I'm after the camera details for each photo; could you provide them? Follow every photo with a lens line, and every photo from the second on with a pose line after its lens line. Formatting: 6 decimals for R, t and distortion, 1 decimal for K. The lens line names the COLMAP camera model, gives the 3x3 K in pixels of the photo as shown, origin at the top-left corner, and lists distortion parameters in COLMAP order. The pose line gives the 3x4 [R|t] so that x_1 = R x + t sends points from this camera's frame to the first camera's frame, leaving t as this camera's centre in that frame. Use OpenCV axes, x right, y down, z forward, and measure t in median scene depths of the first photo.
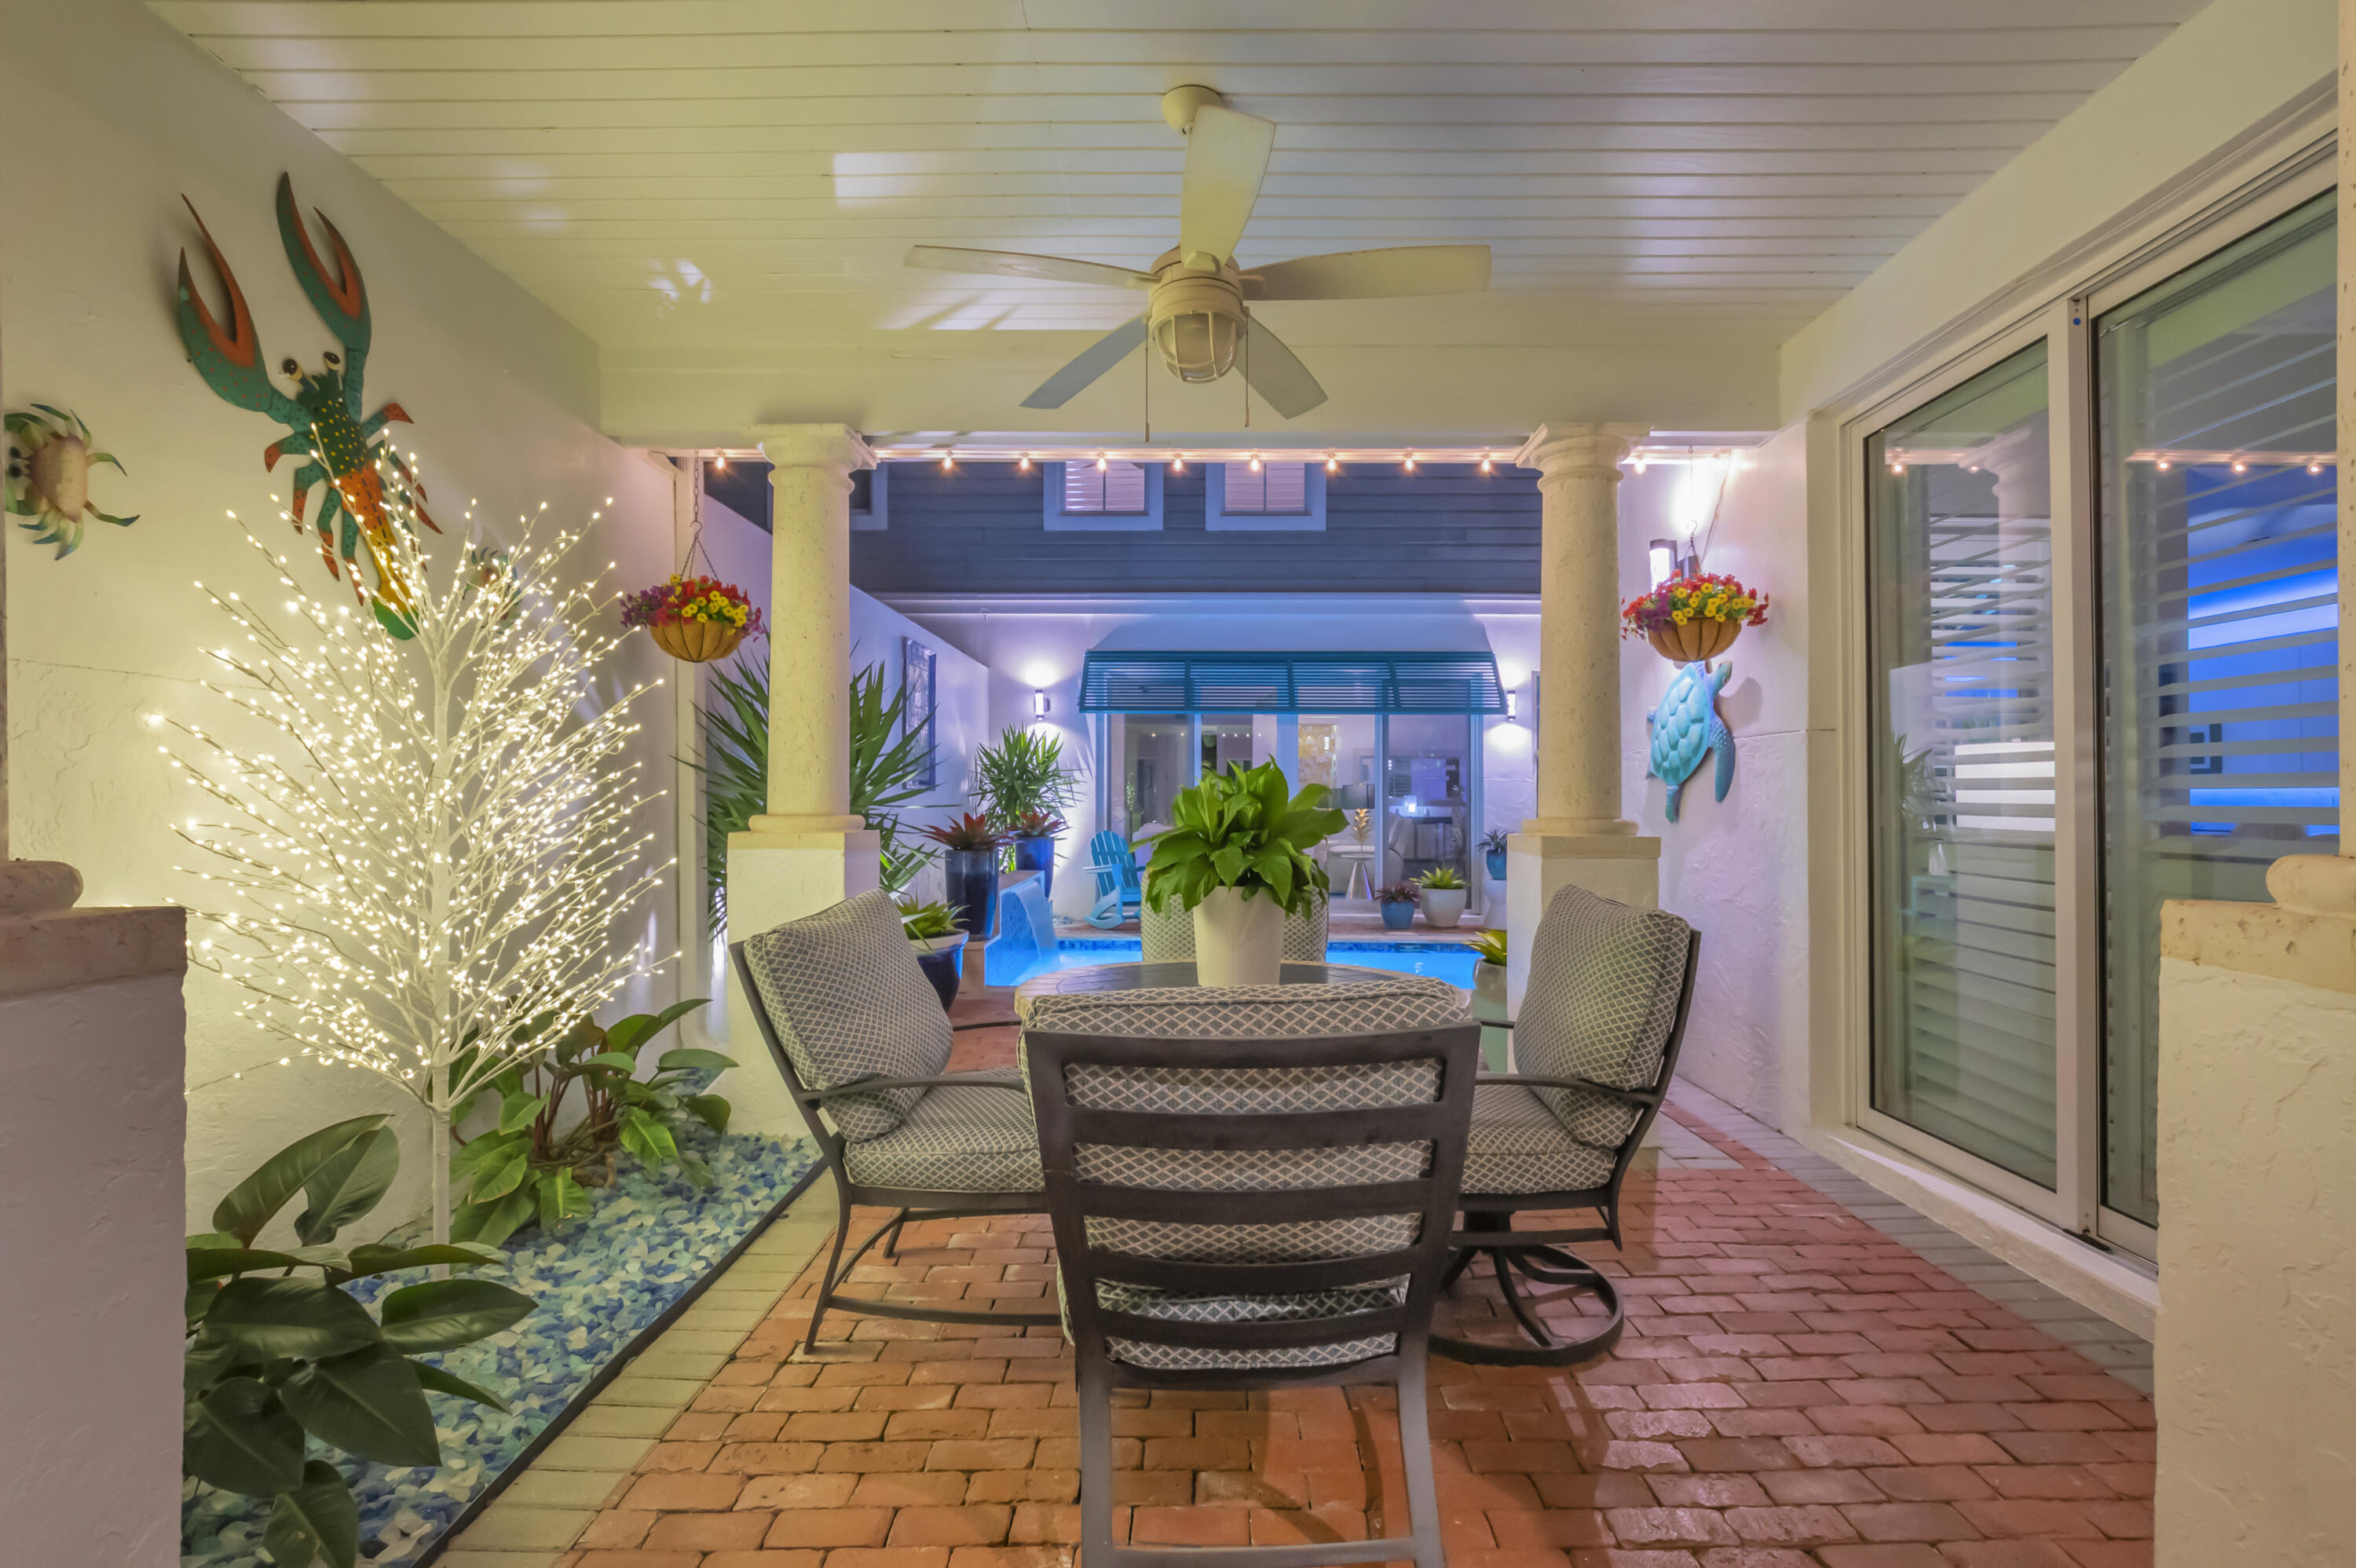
lens RADIAL K [[1038.2, 0, 1181.9], [0, 1038.2, 798.2], [0, 0, 1]] dist [0.000076, 0.000006]
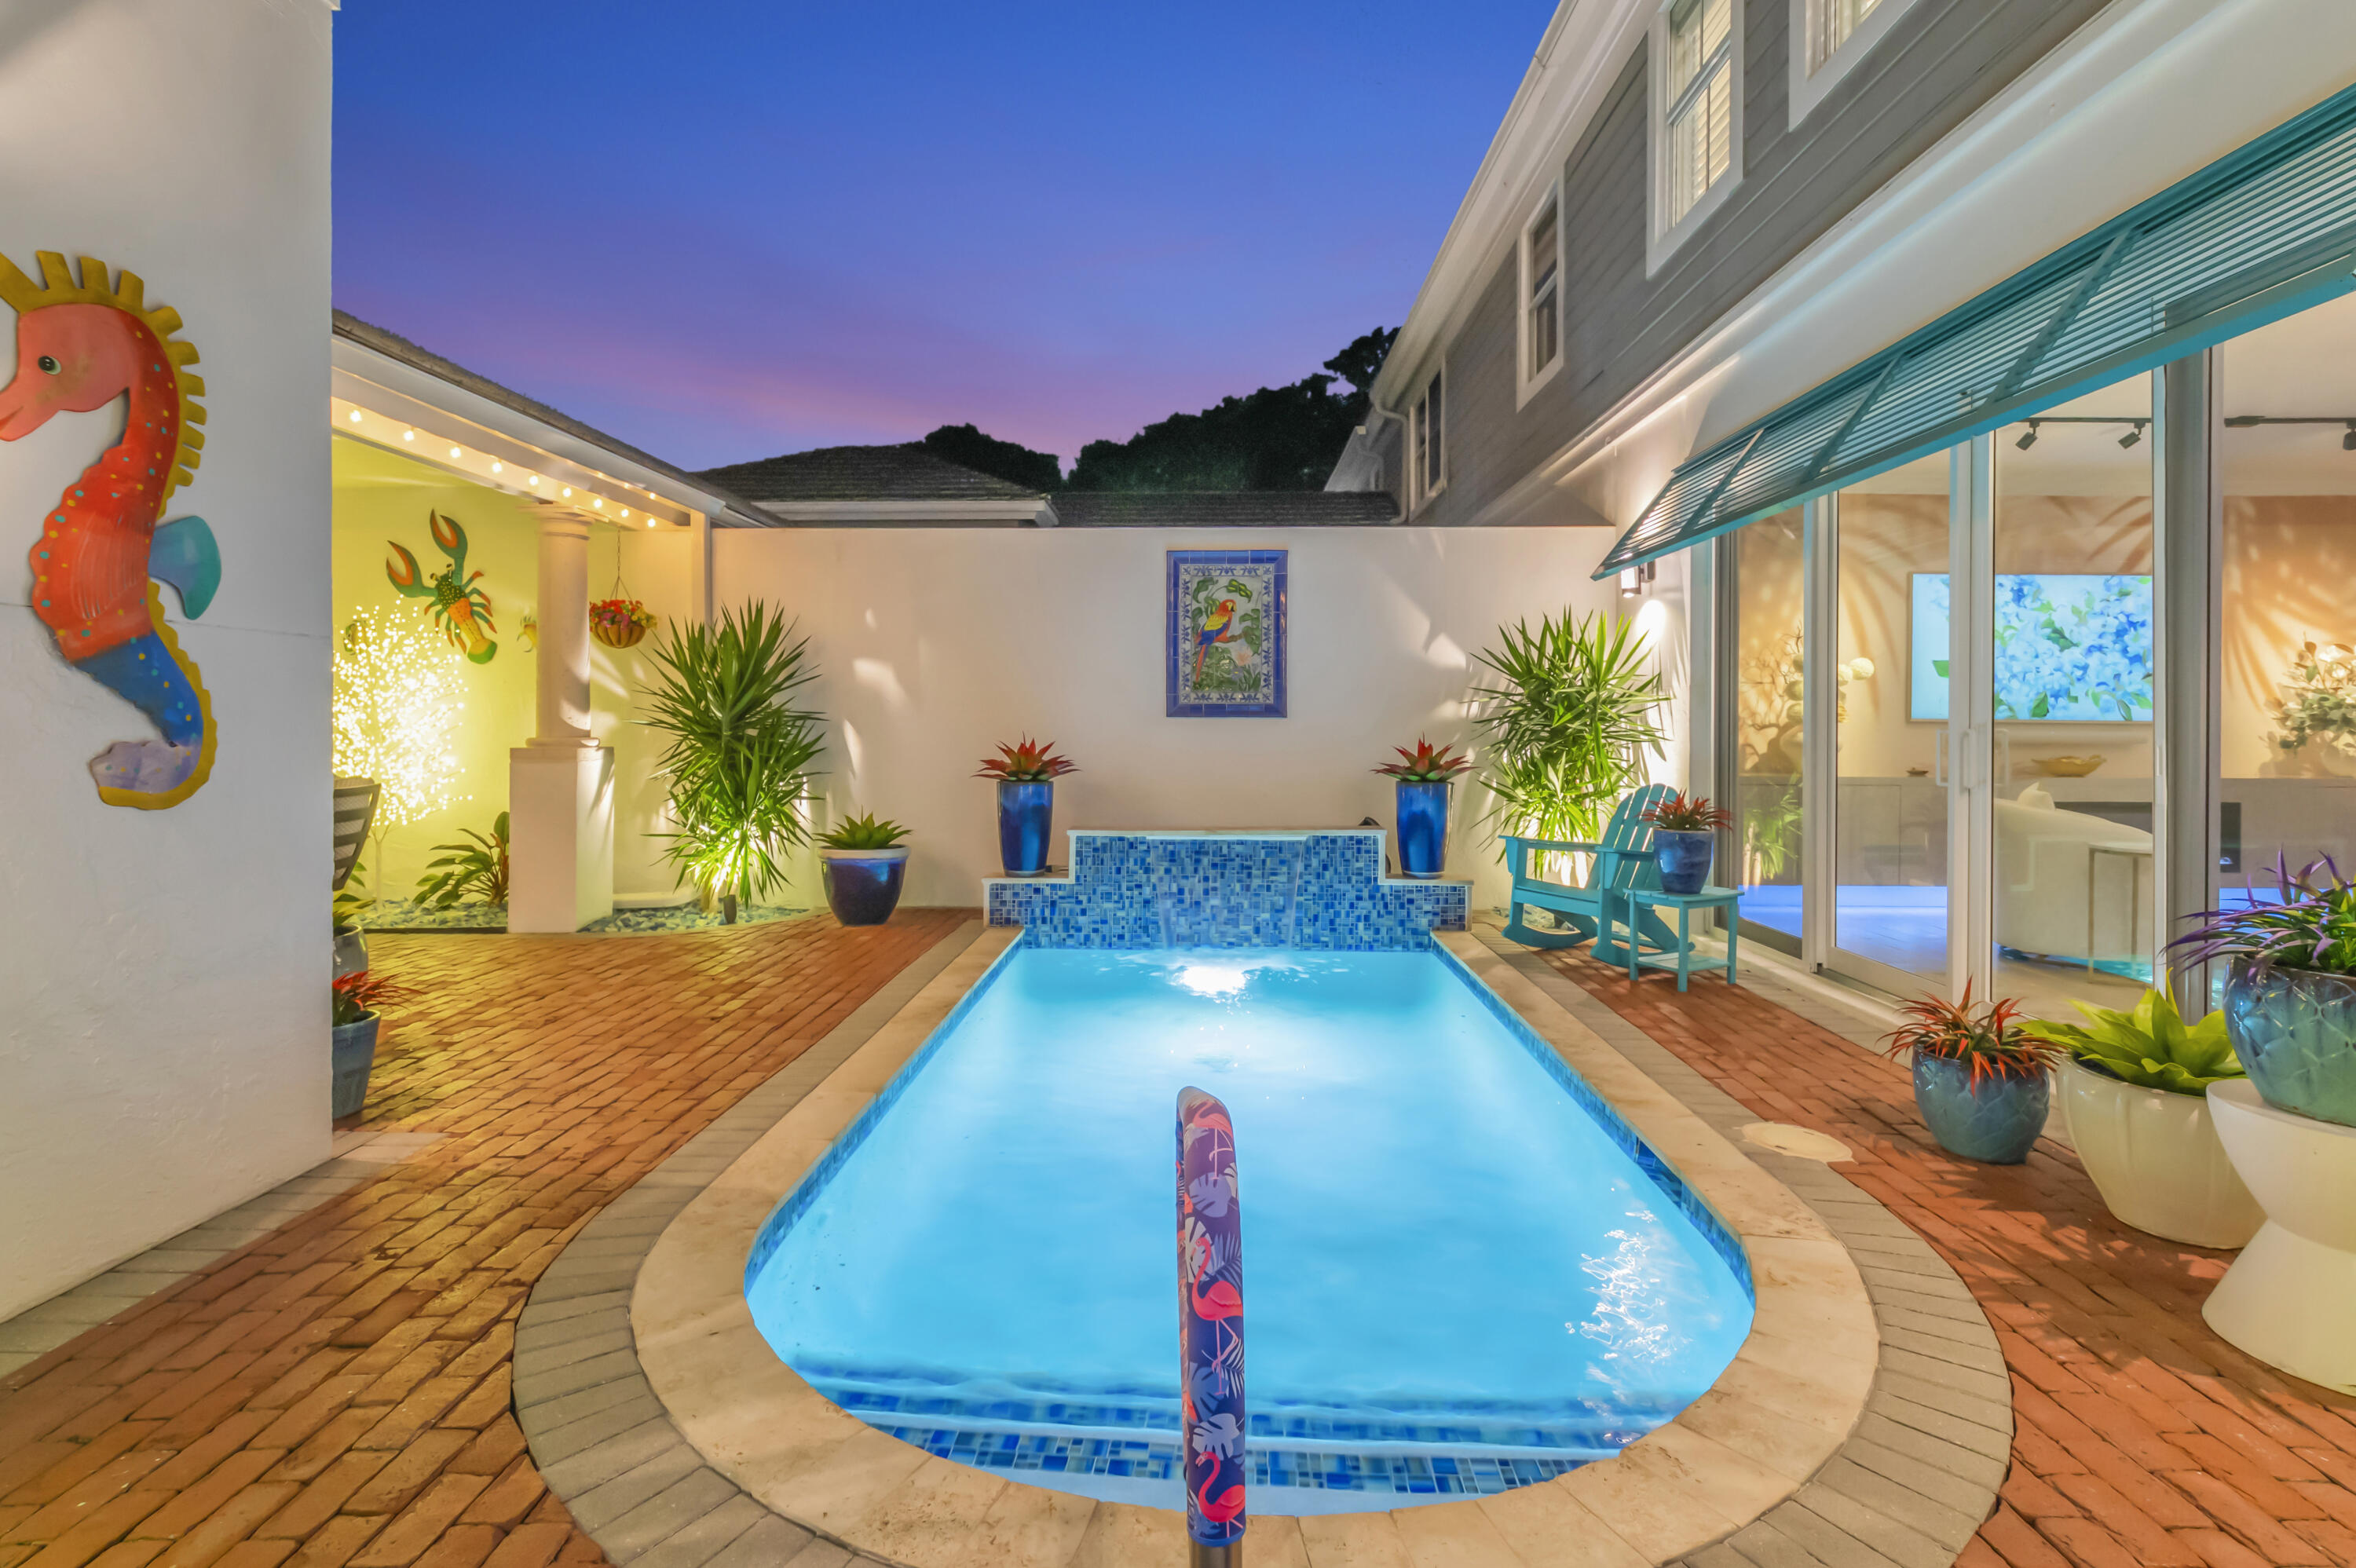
lens RADIAL K [[1069.5, 0, 1183.1], [0, 1069.5, 726.8], [0, 0, 1]] dist [-0.003368, -0.000052]
pose [[-0.011989, -0.003649, -0.999921, 0.509967], [0.000925, 0.999993, -0.003661, 0.003003], [0.999928, -0.000968, -0.011986, 0.770690]]
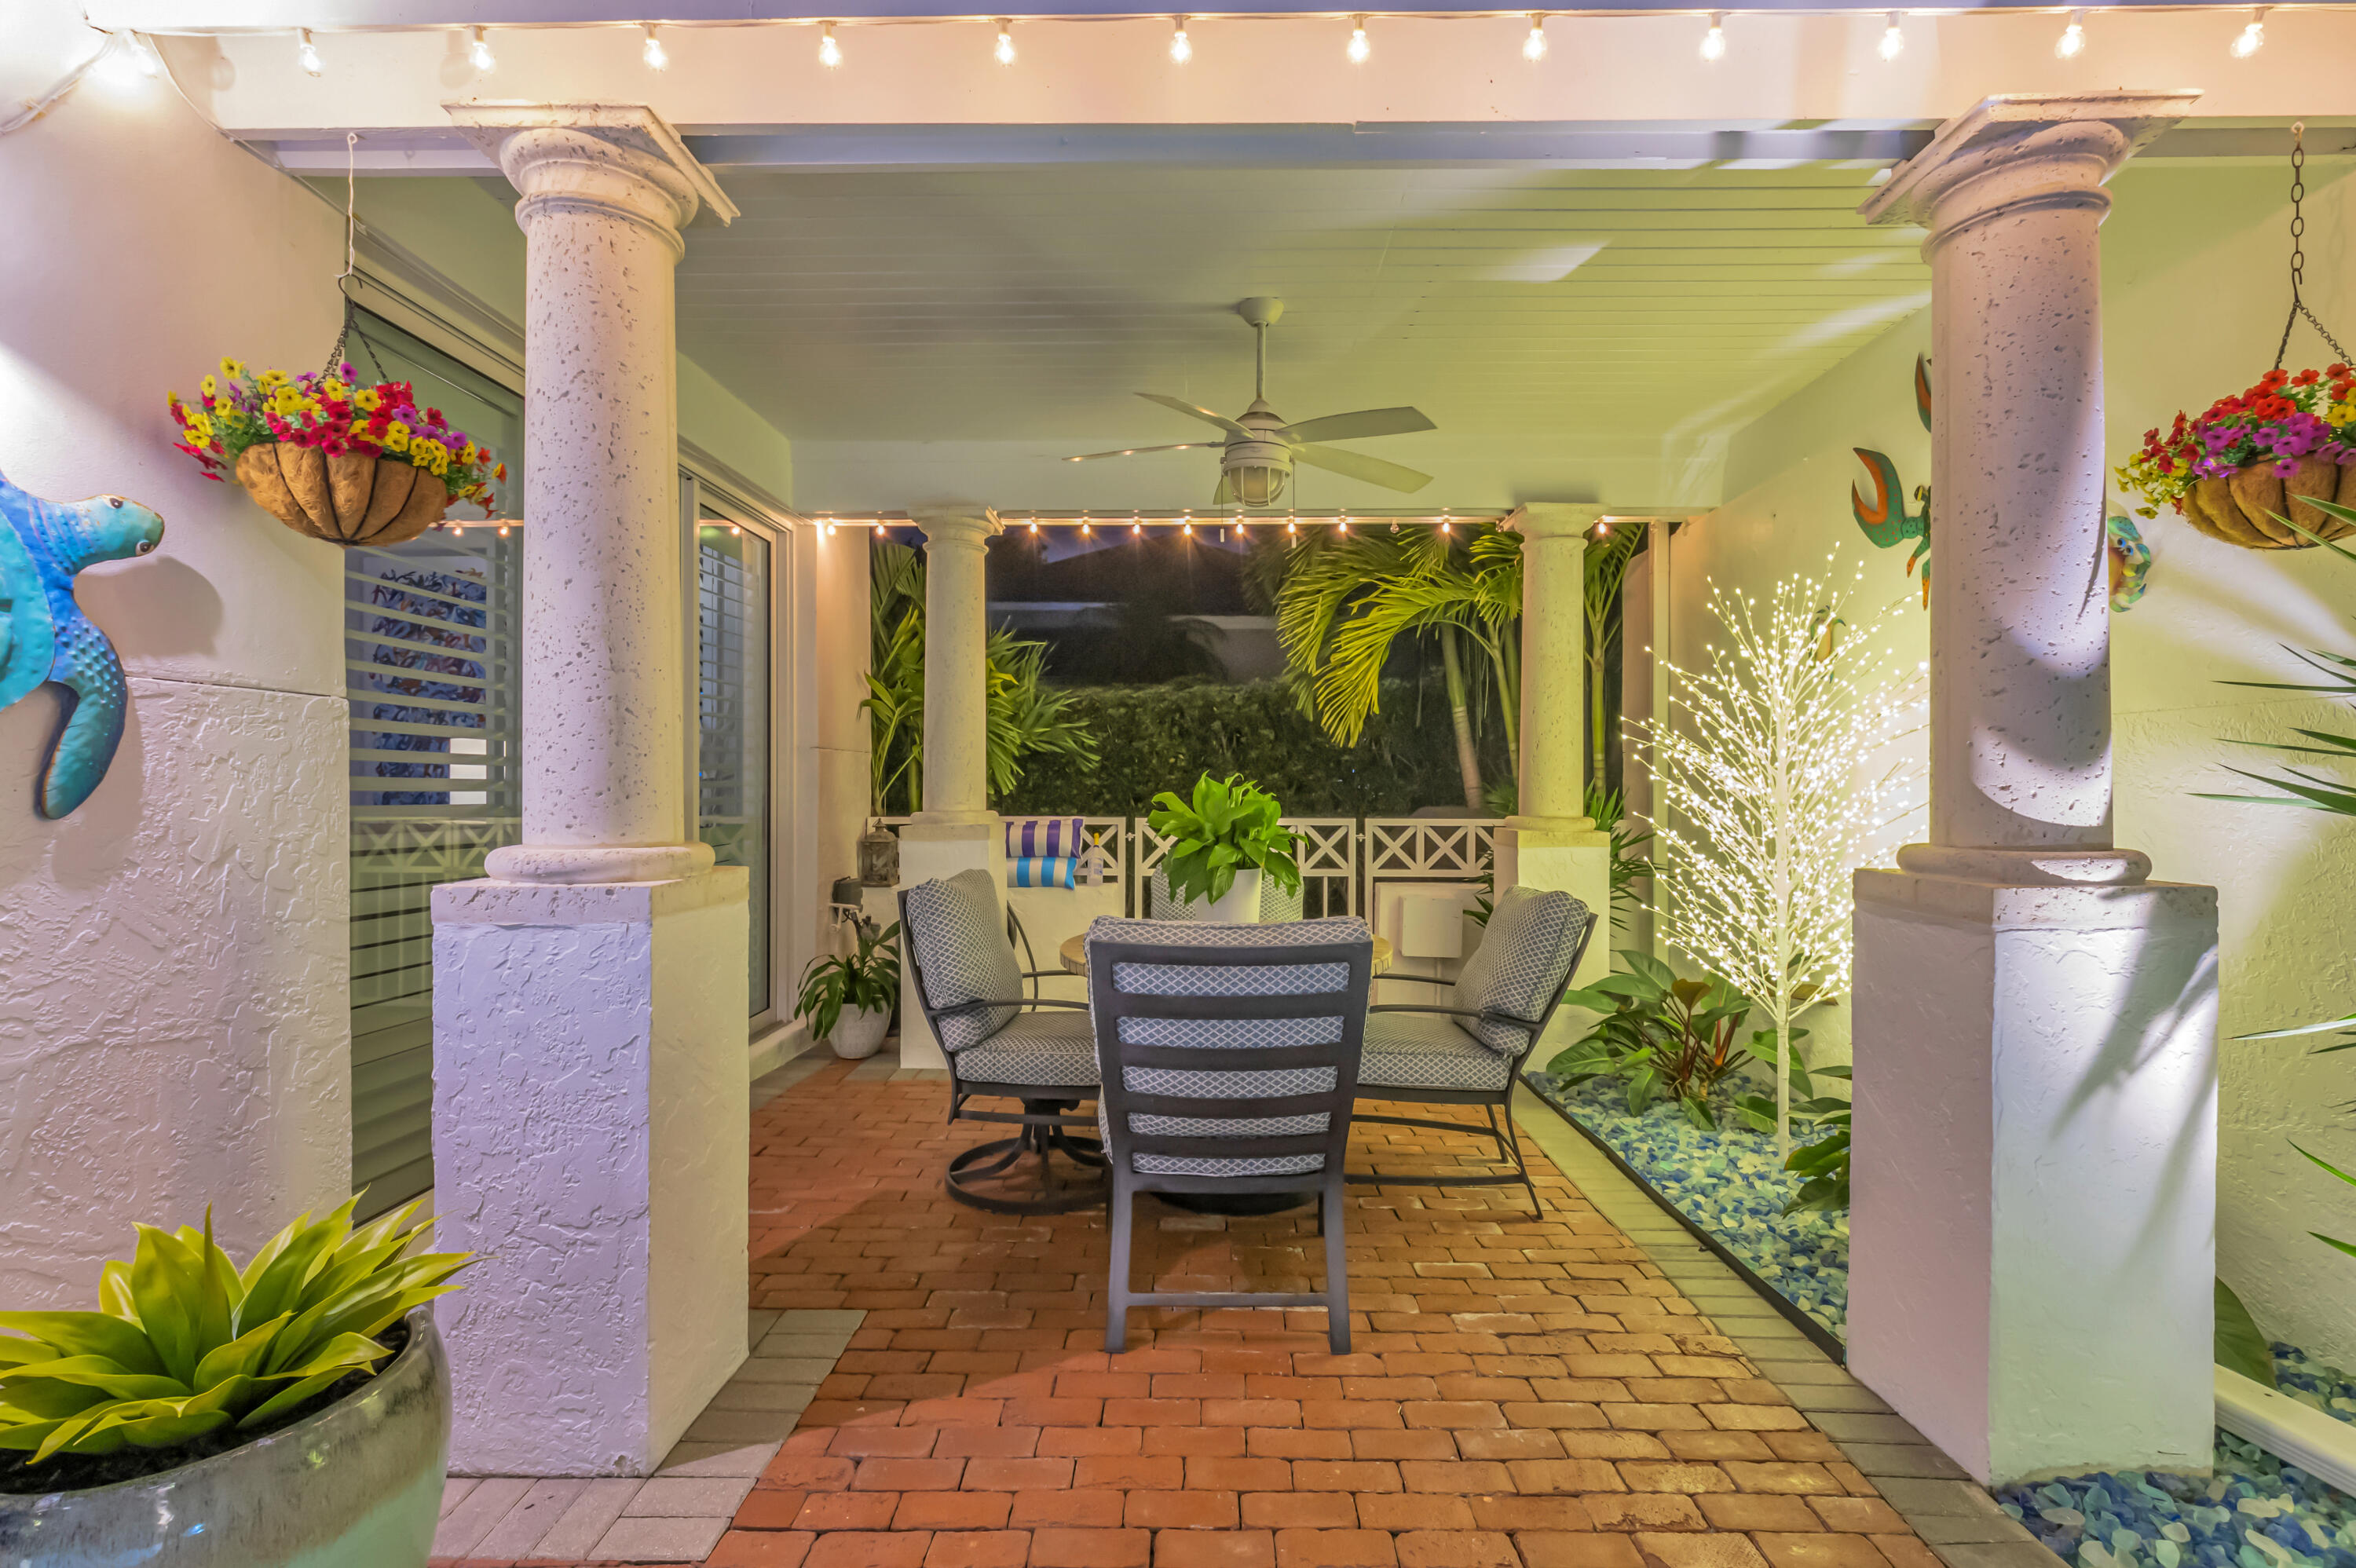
lens RADIAL K [[1031.4, 0, 1169.4], [0, 1031.4, 784.9], [0, 0, 1]] dist [0.000000, 0.000082]
pose [[-0.999901, -0.005660, 0.012861, 0.028312], [-0.005731, 0.999968, -0.005494, -0.003793], [-0.012829, -0.005567, -0.999902, 0.592202]]
